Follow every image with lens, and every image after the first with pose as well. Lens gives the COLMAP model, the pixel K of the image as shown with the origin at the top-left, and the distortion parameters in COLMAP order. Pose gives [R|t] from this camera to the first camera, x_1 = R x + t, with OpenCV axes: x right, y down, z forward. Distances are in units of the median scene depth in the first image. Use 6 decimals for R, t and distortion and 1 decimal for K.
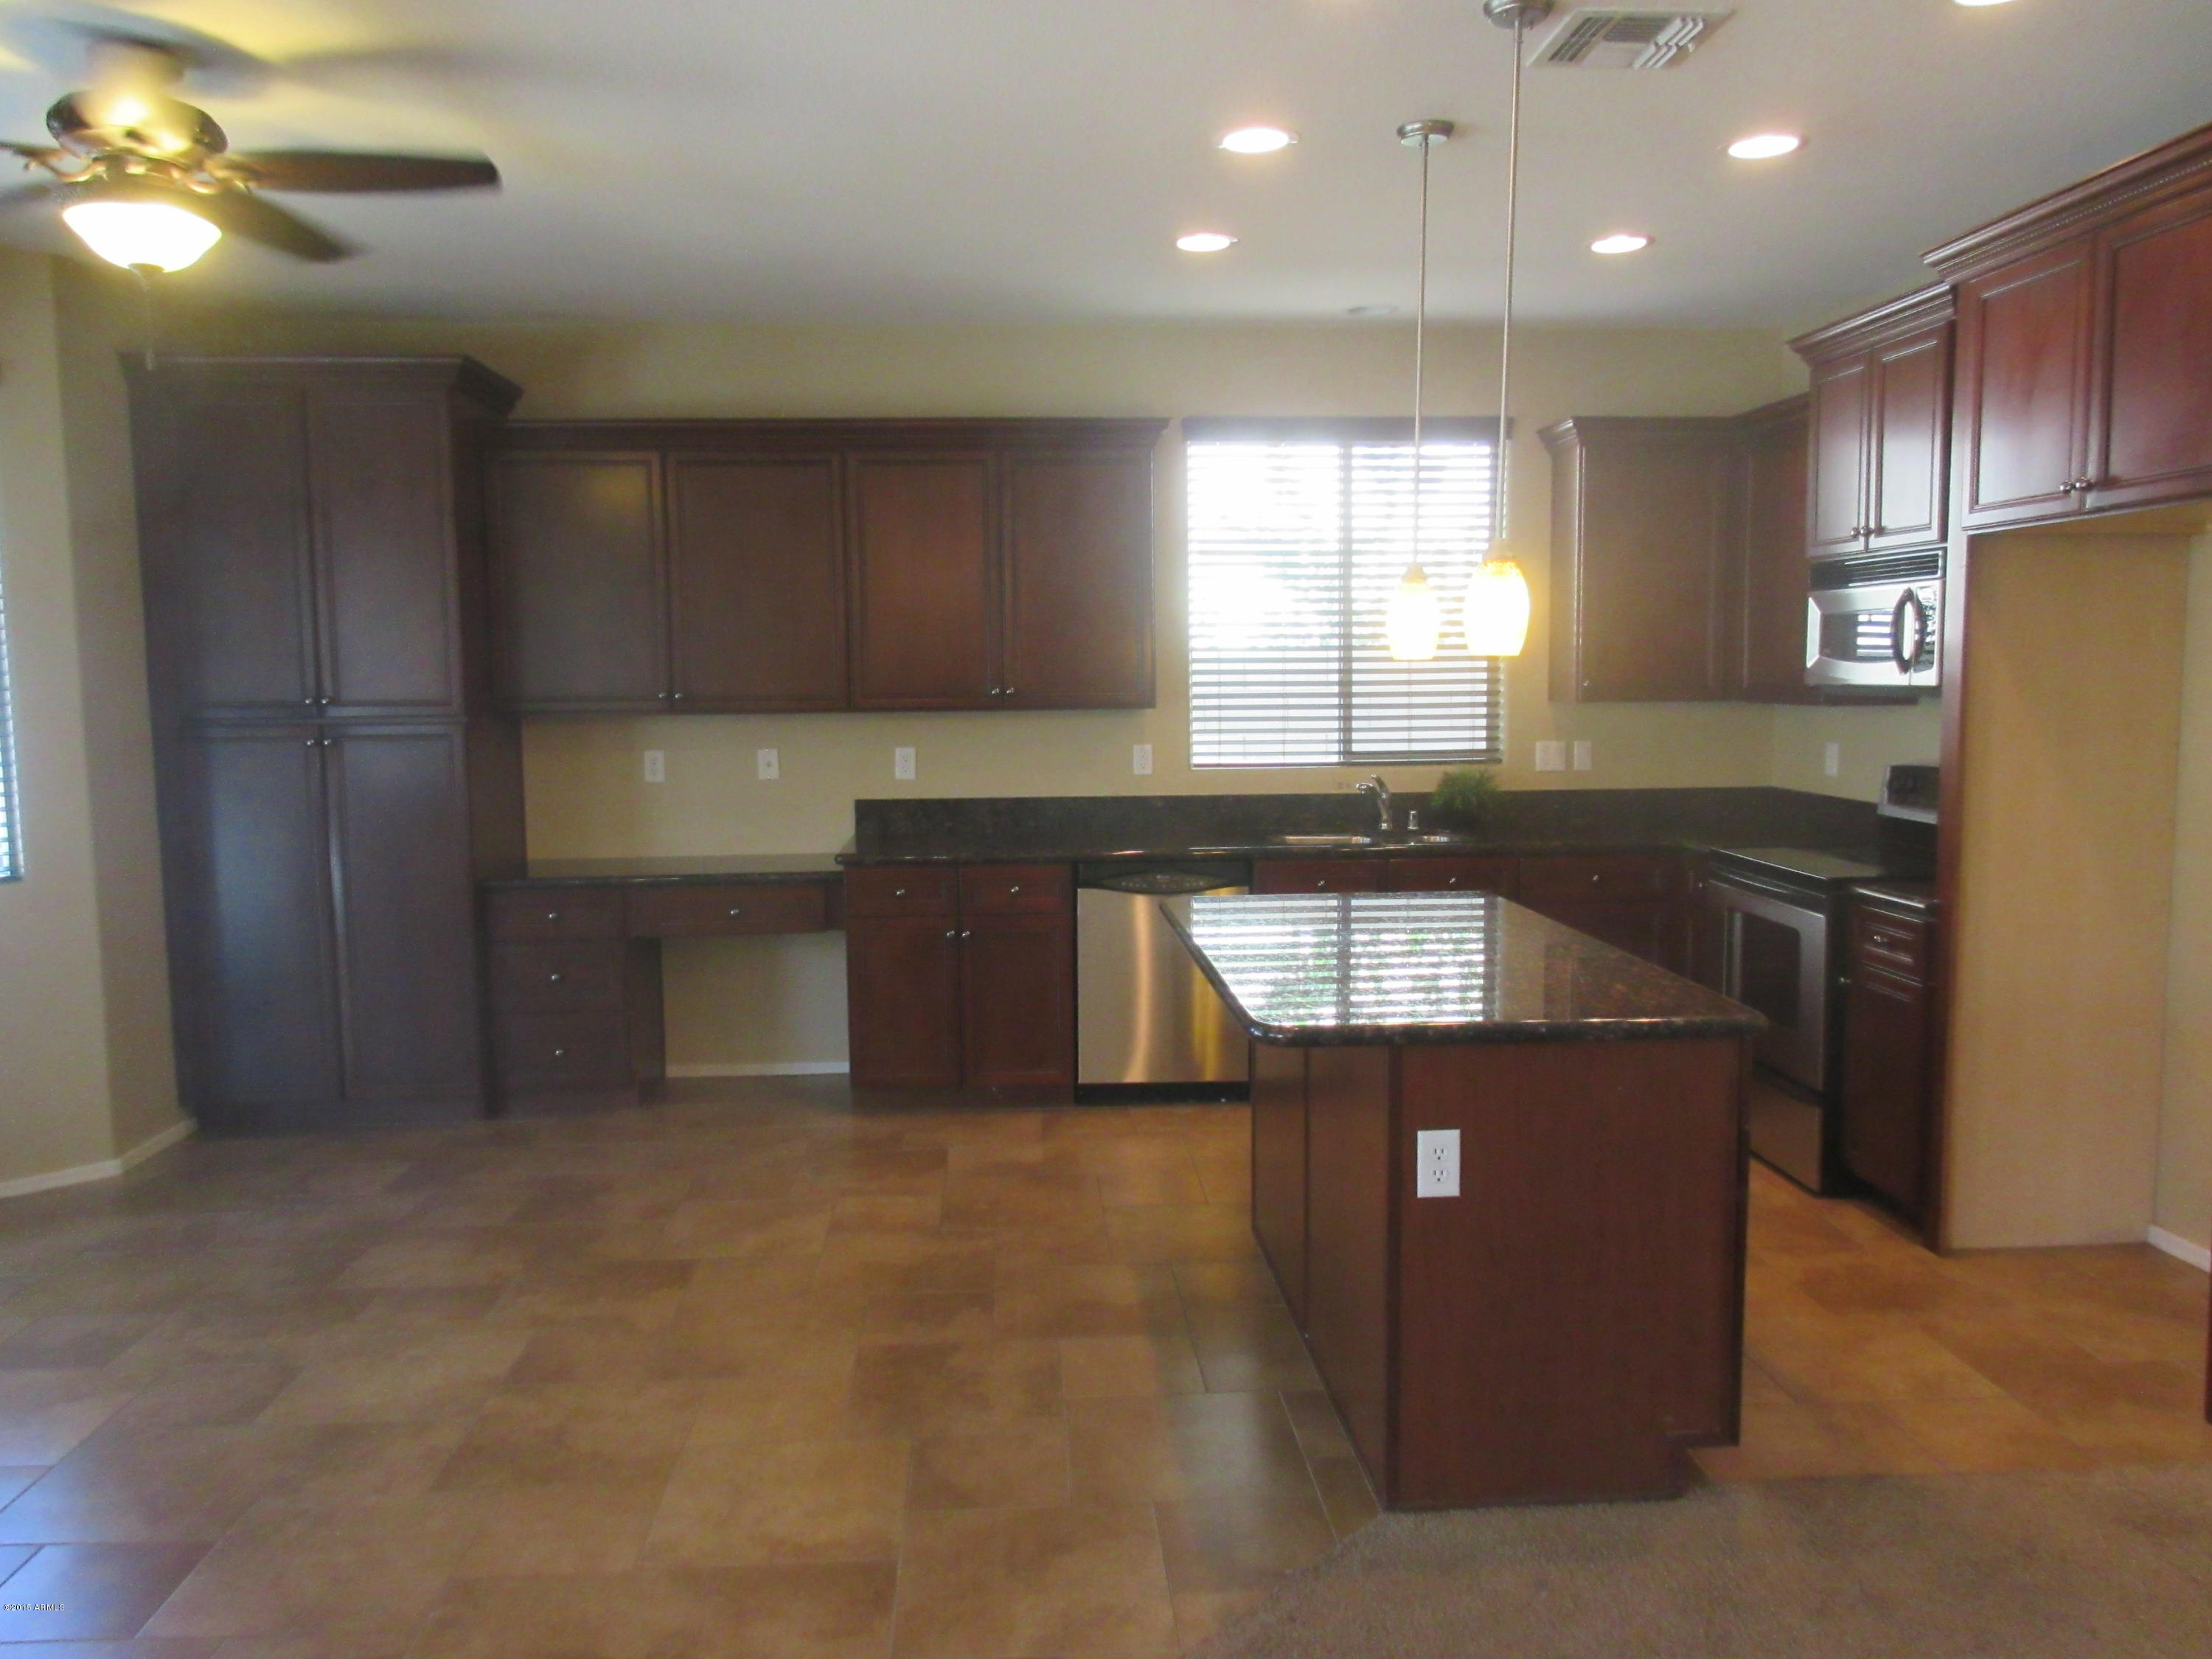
lens RADIAL K [[1629.7, 0, 1103.3], [0, 1629.7, 823.3], [0, 0, 1]] dist [-0.002776, -0.006290]
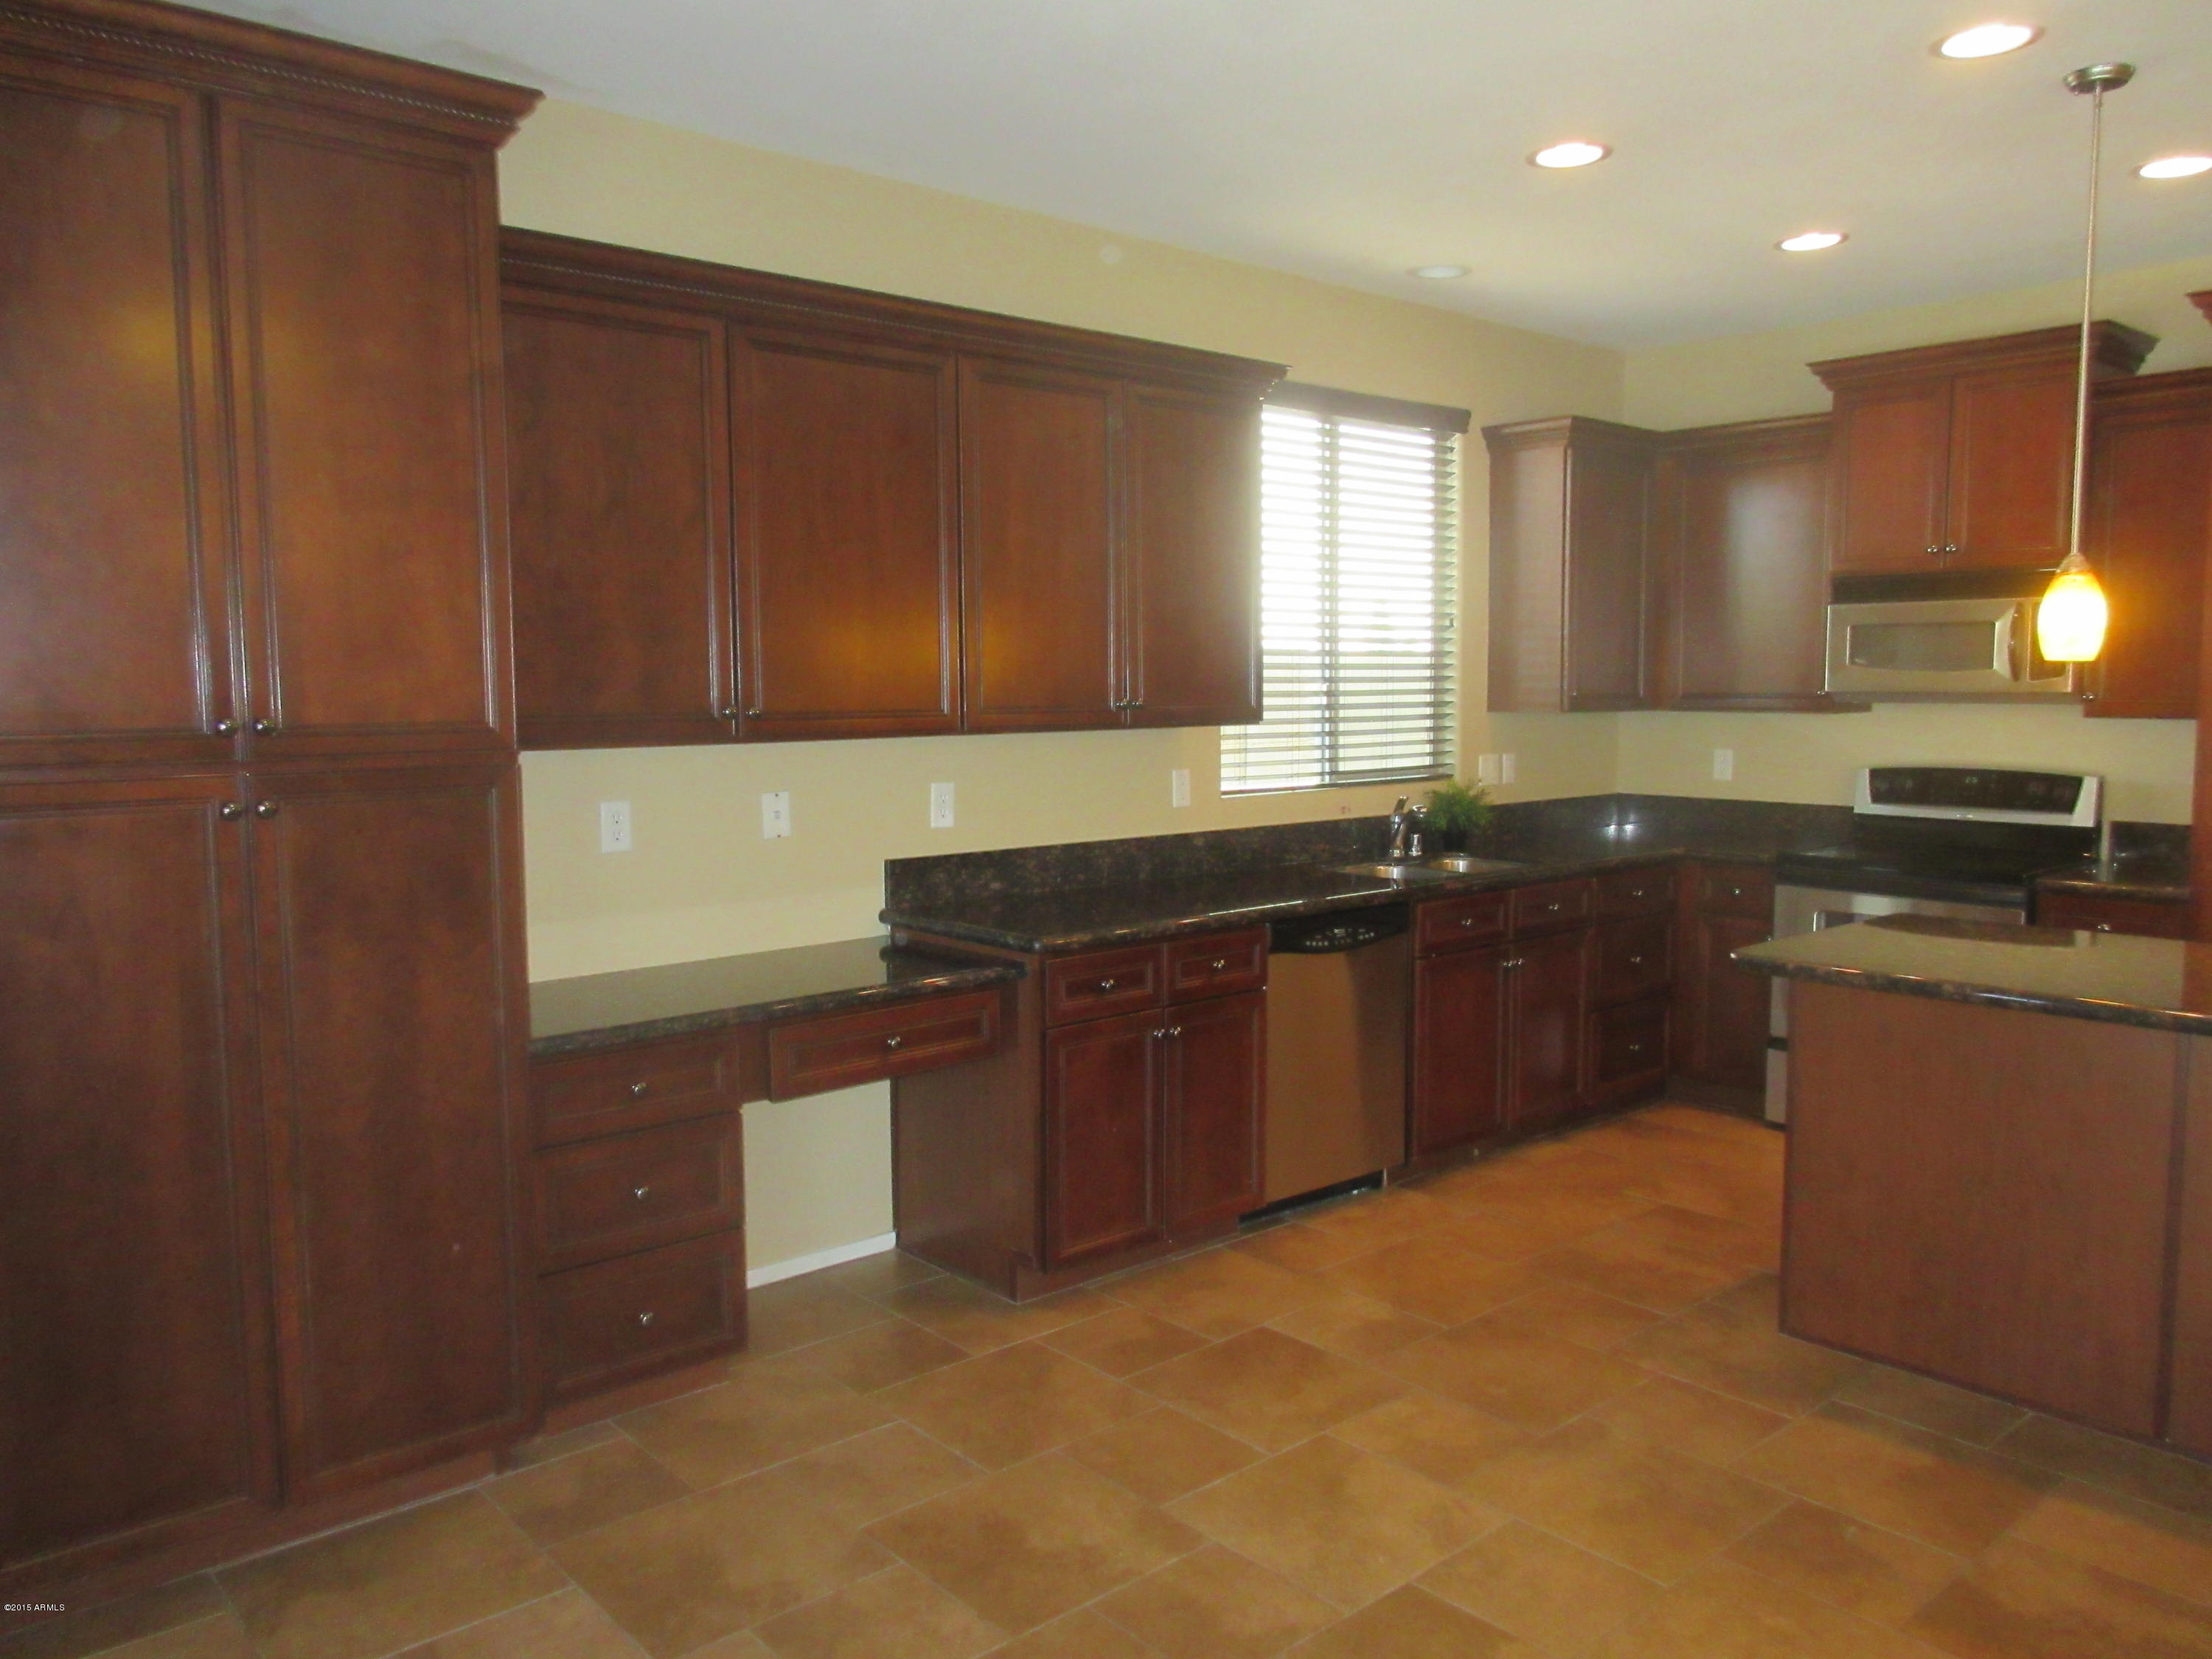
lens RADIAL K [[1629.7, 0, 1105.9], [0, 1629.7, 834.4], [0, 0, 1]] dist [-0.002776, -0.006290]
pose [[0.799296, -0.051276, 0.598746, -0.490306], [0.054571, 0.998430, 0.012654, -0.028671], [-0.598454, 0.022560, 0.800839, 0.380632]]
